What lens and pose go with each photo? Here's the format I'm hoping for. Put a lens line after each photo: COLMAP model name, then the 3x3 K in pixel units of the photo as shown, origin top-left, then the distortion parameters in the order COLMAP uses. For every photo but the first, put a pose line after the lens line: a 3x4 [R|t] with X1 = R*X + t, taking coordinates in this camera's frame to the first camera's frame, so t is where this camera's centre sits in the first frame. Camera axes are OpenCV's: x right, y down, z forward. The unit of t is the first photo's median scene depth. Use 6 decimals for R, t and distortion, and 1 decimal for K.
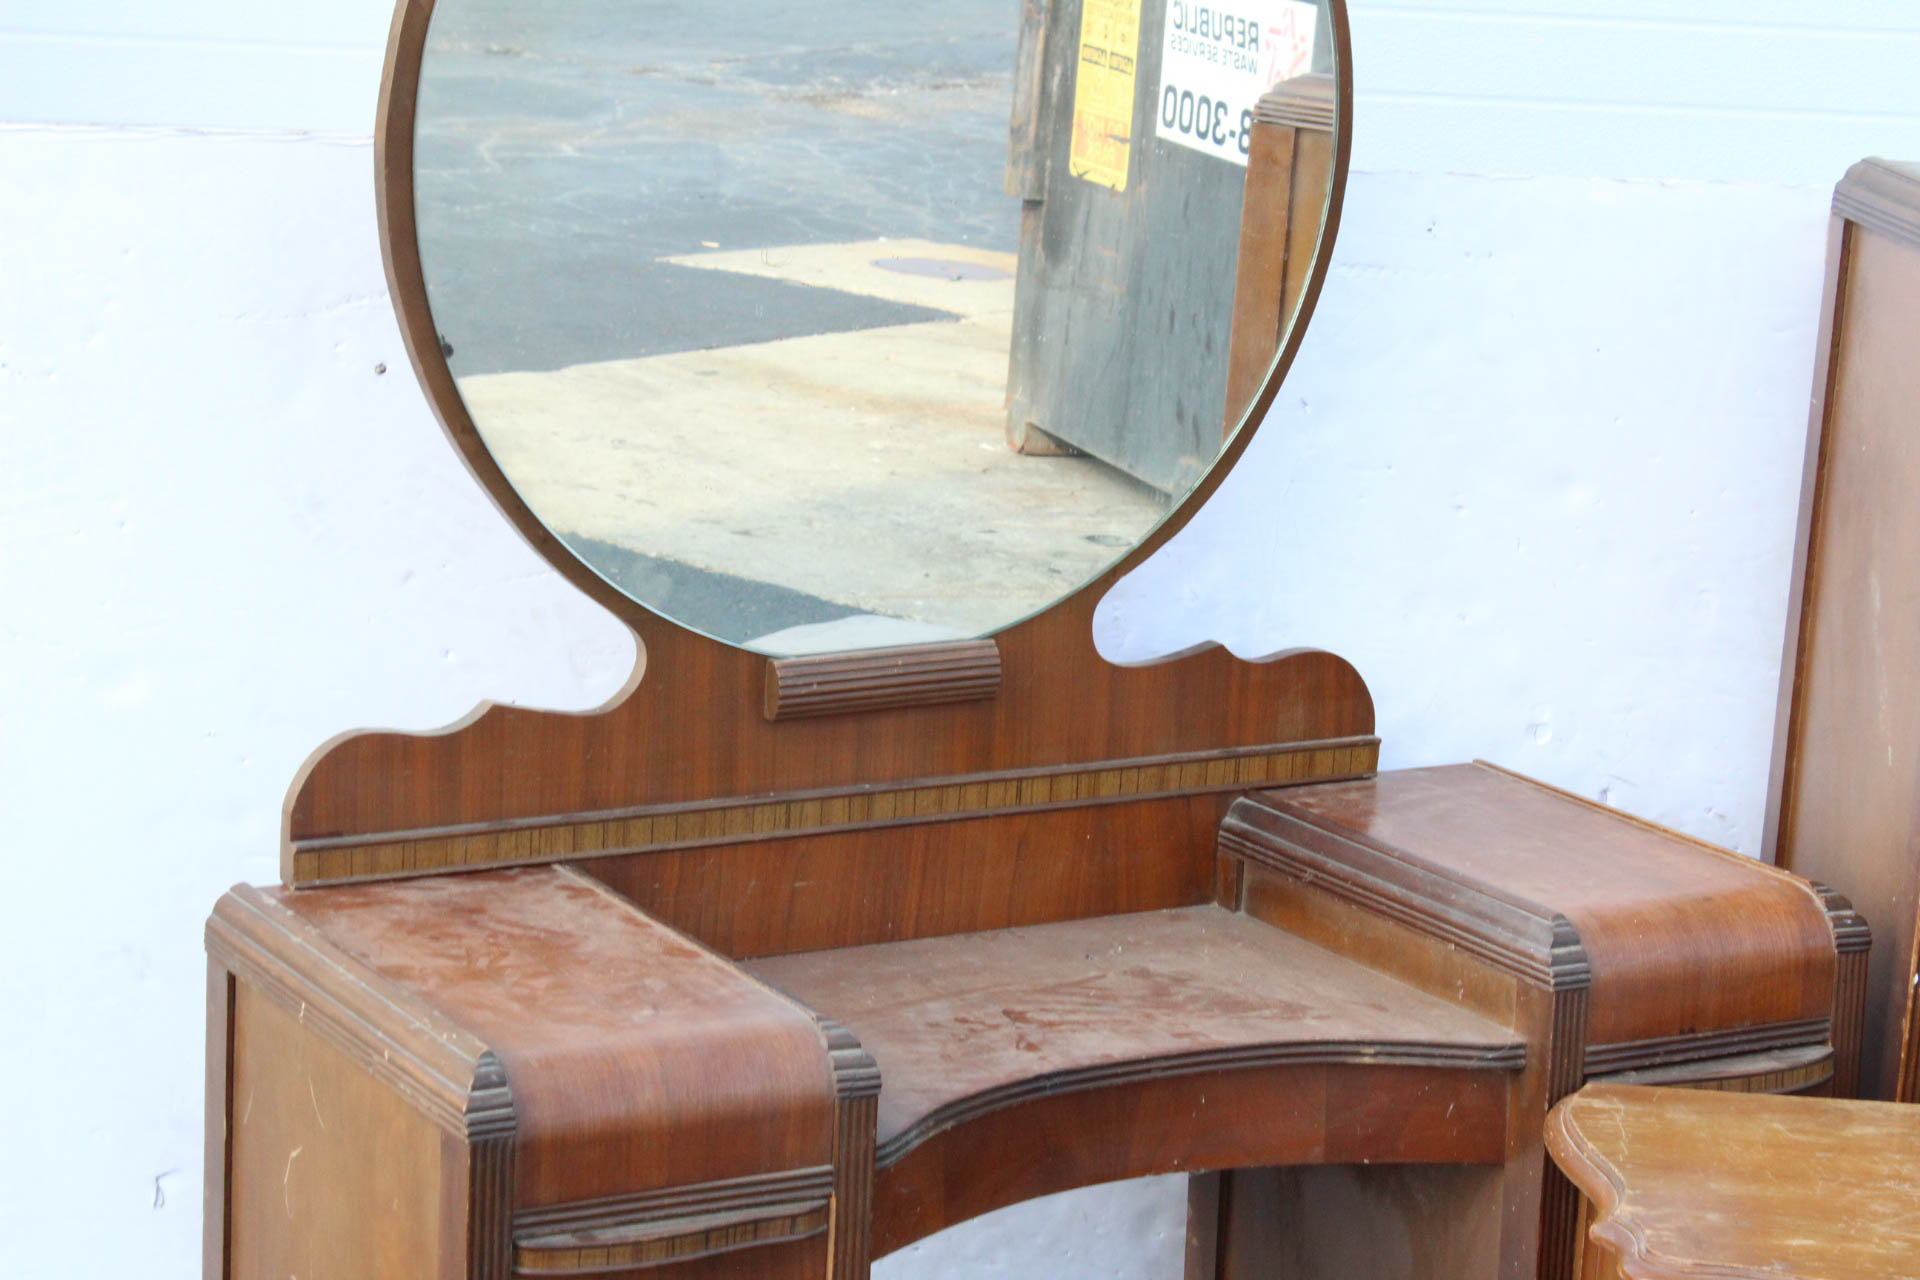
lens RADIAL K [[4534.3, 0, 988.7], [0, 4534.3, 563.0], [0, 0, 1]] dist [0.080353, 0.000000]
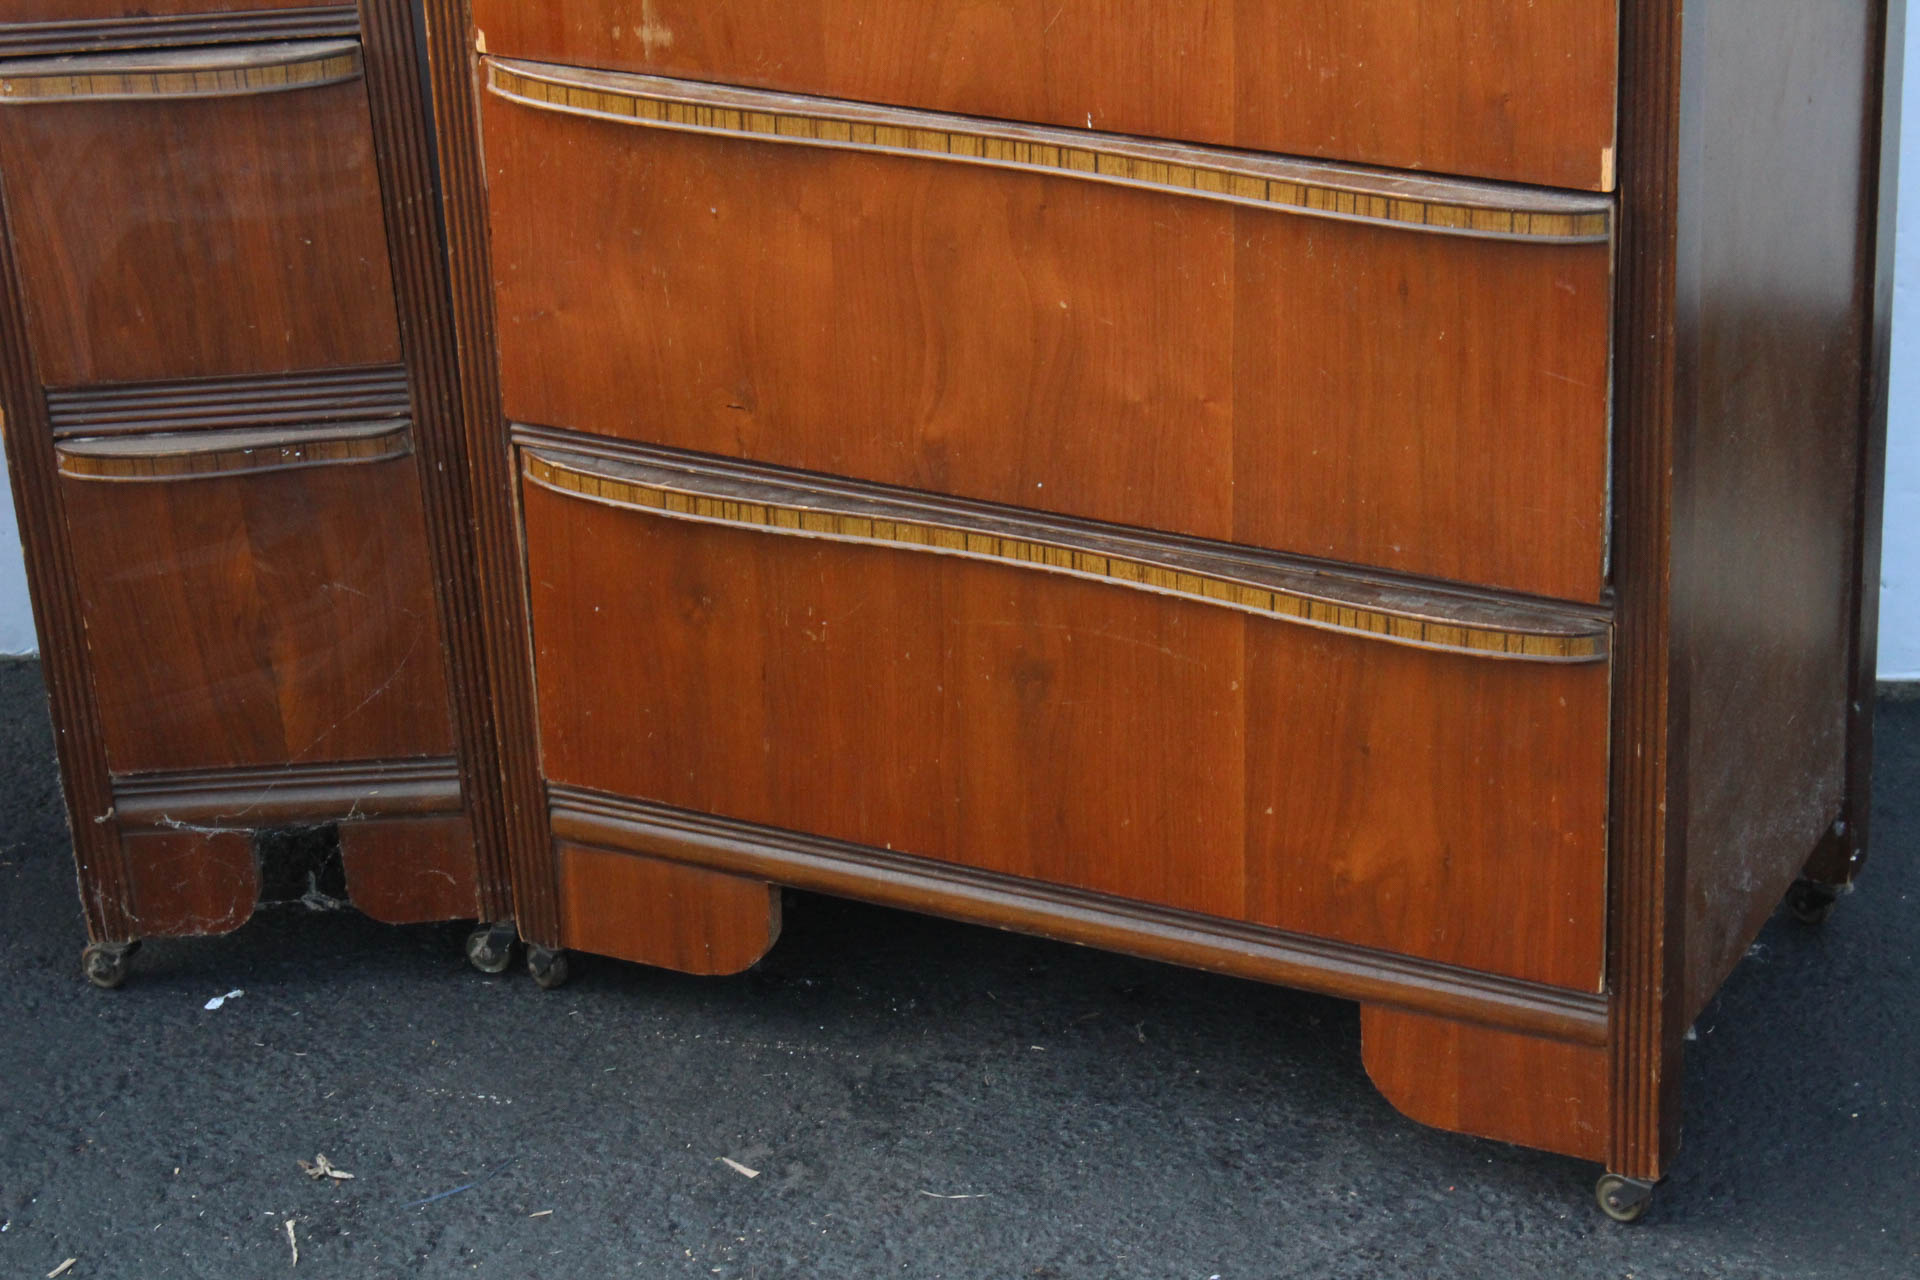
lens RADIAL K [[4534.3, 0, 938.5], [0, 4534.3, 582.6], [0, 0, 1]] dist [0.080353, 0.000000]
pose [[0.854911, 0.115135, -0.505836, 0.722508], [0.005209, 0.973107, 0.230296, 0.013401], [0.518748, -0.199518, 0.831320, 0.367227]]
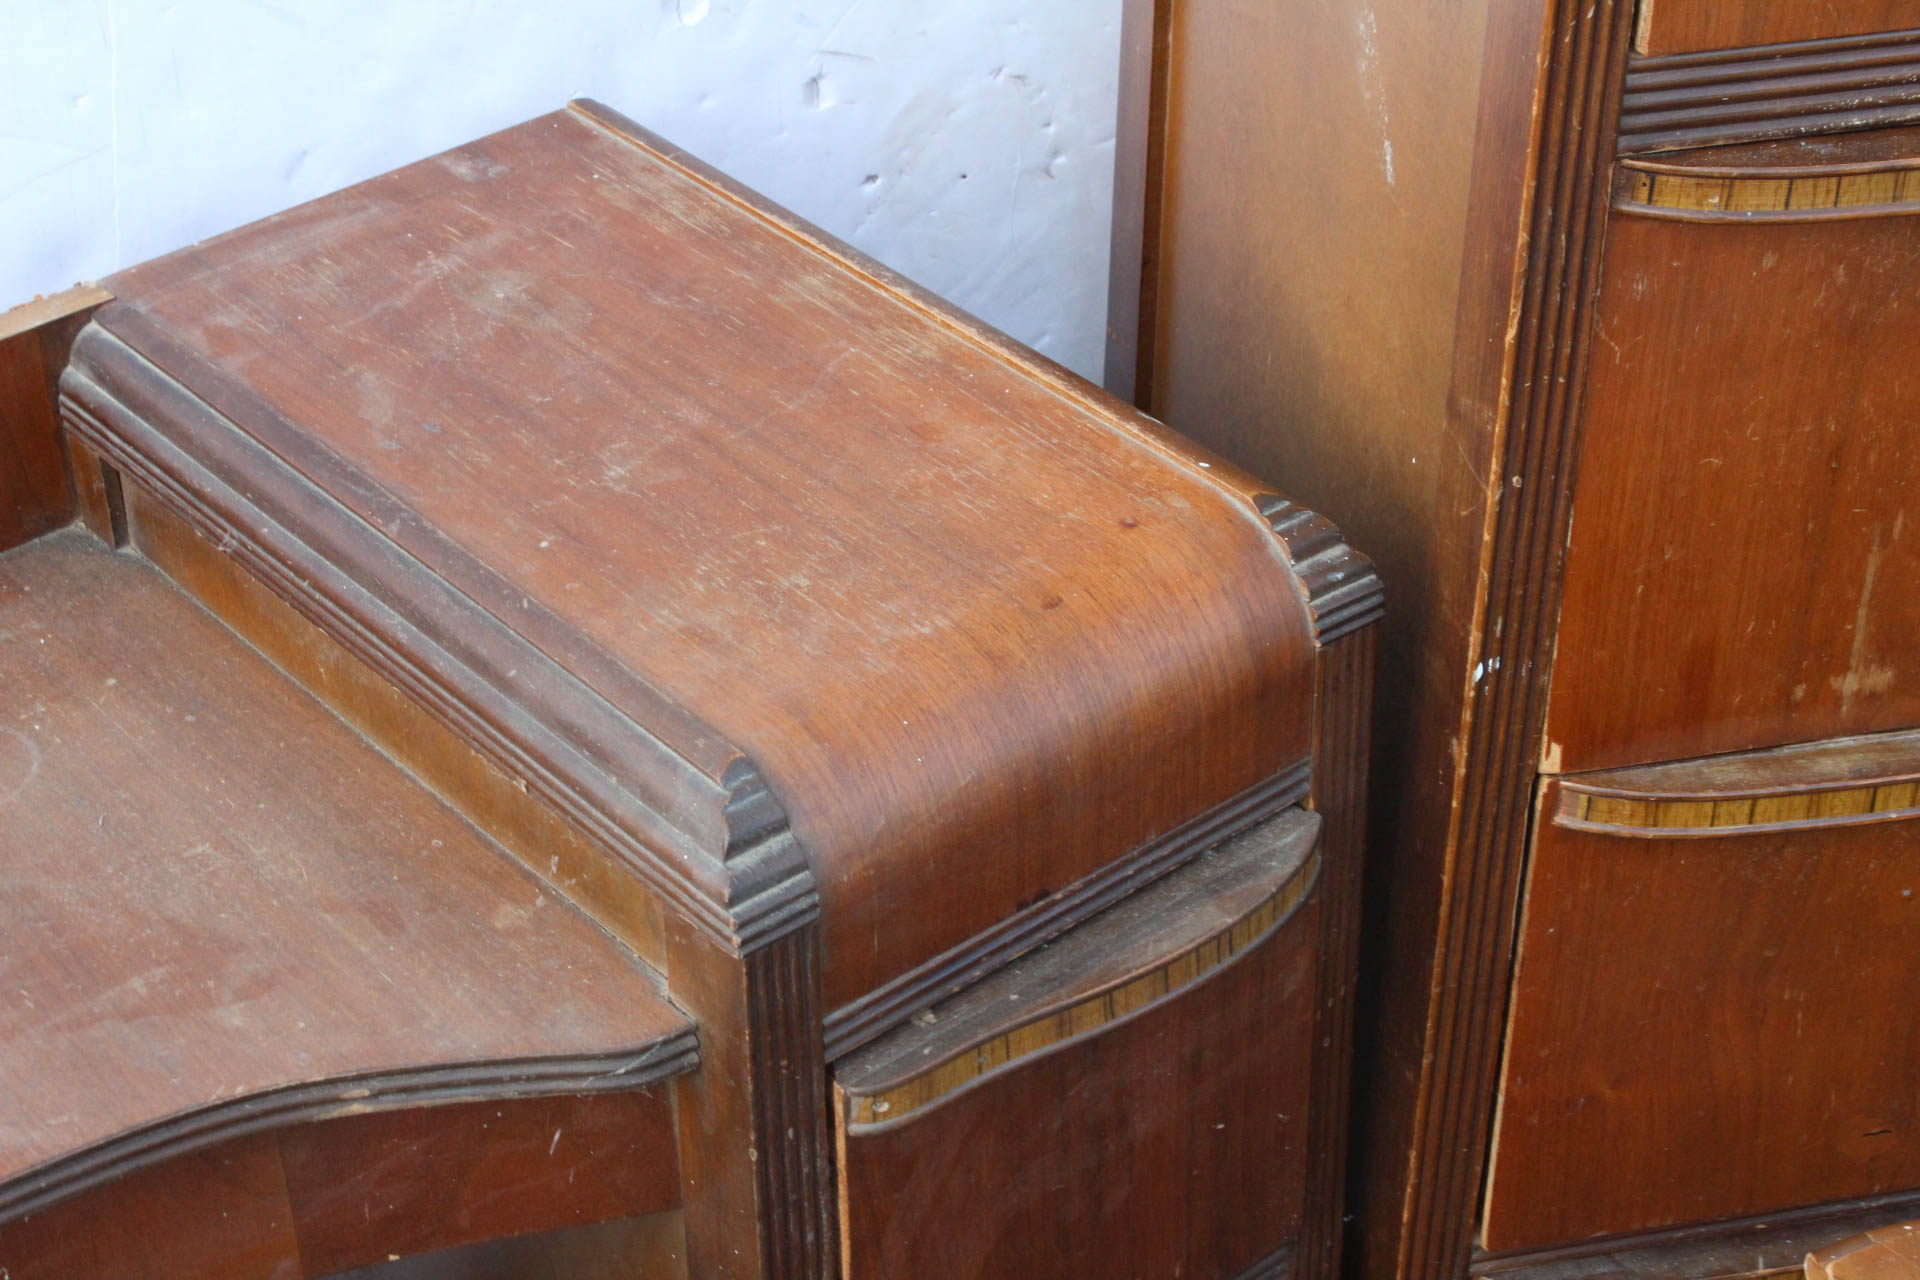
lens RADIAL K [[3769.3, 0, 963.3], [0, 3769.3, 623.8], [0, 0, 1]] dist [0.014159, 0.000000]
pose [[0.982731, -0.142361, 0.118207, 0.105503], [0.083298, 0.910787, 0.404386, -0.084105], [-0.165230, -0.387556, 0.906917, 0.664281]]
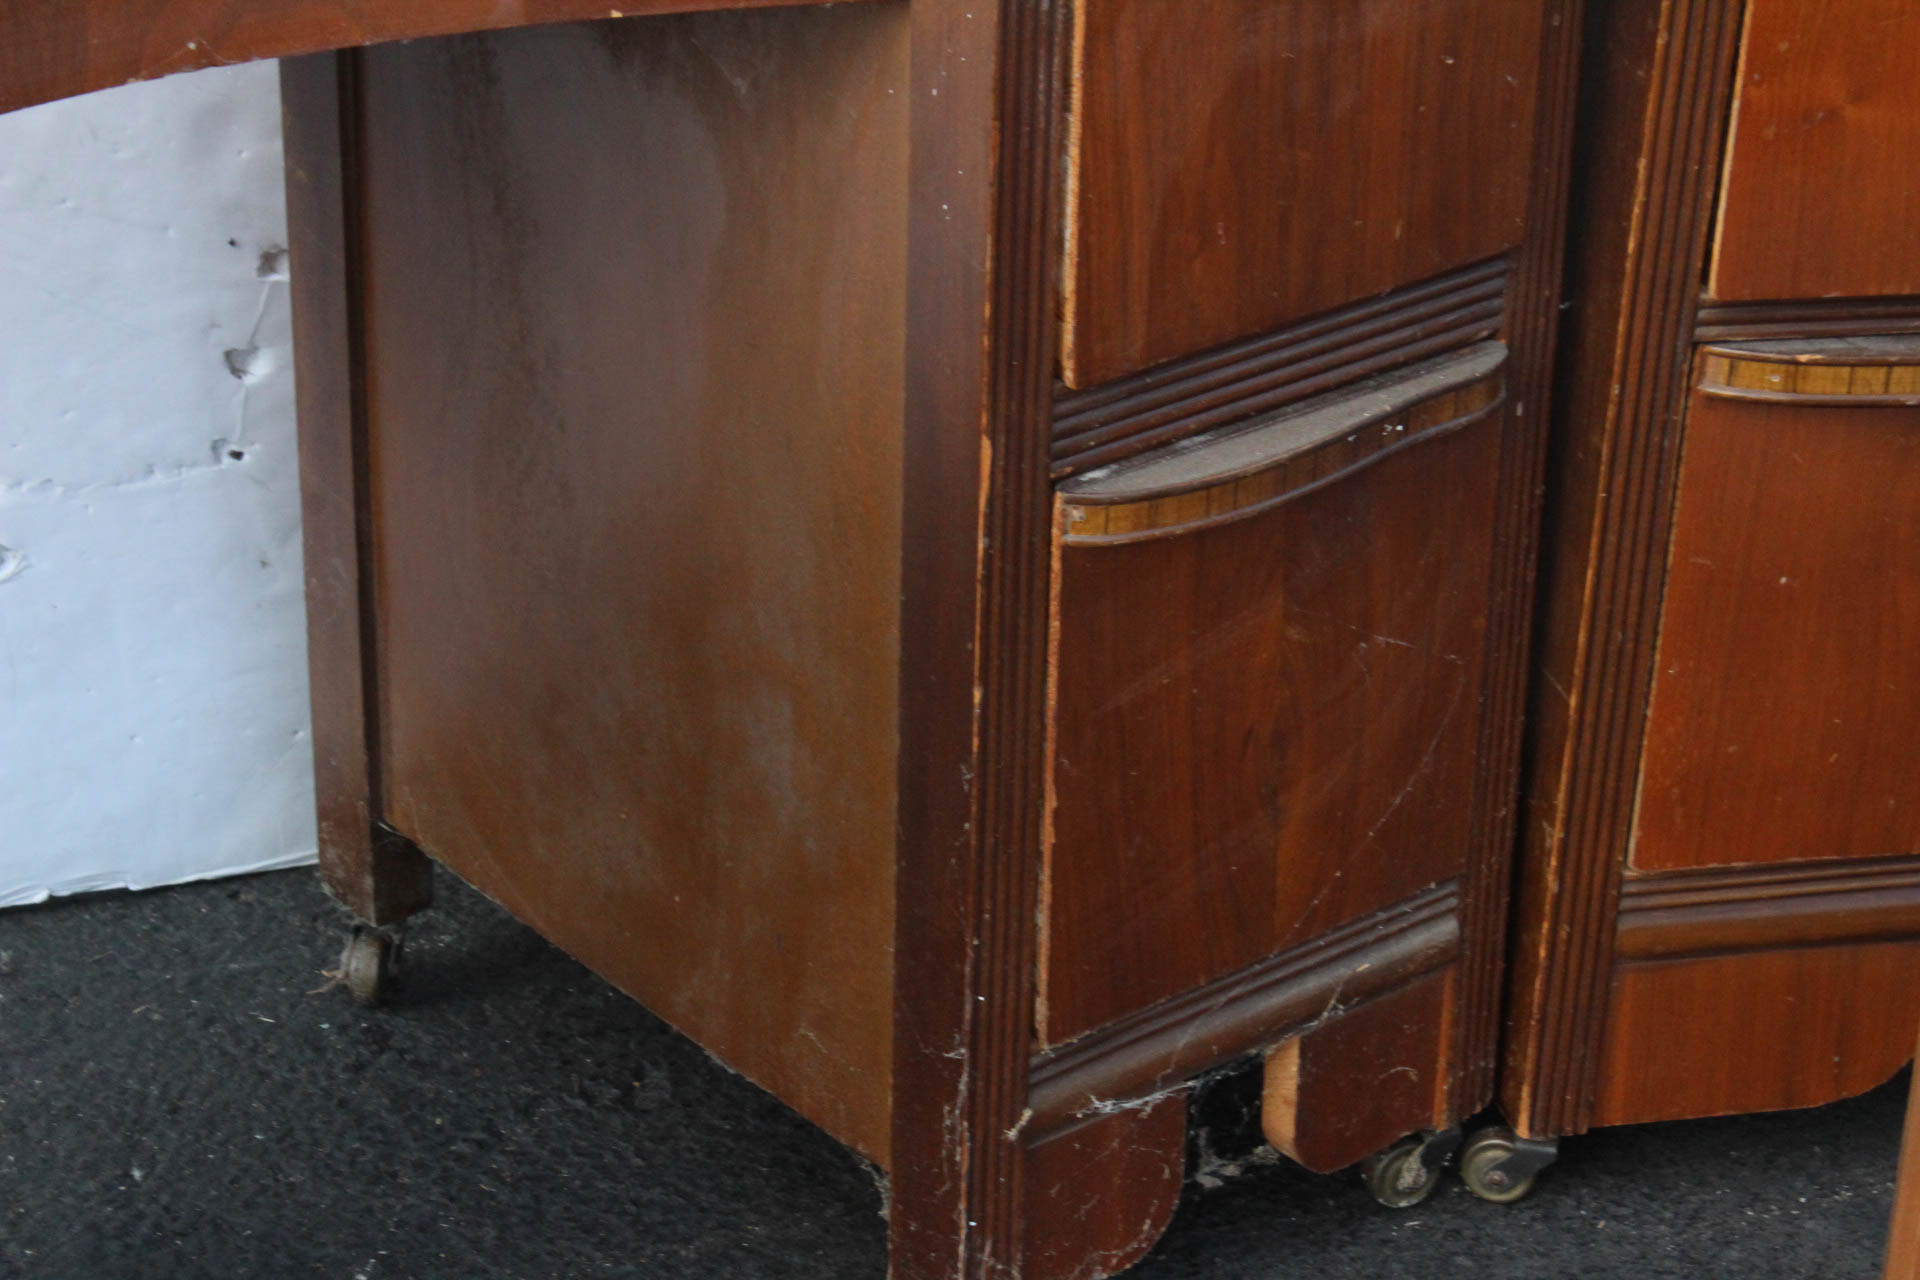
lens RADIAL K [[4534.3, 0, 953.8], [0, 4534.3, 601.1], [0, 0, 1]] dist [0.080353, 0.000000]
pose [[0.986455, -0.087820, 0.138540, 0.048108], [0.047592, 0.961508, 0.270624, 0.066188], [-0.156973, -0.260365, 0.952664, 0.543189]]
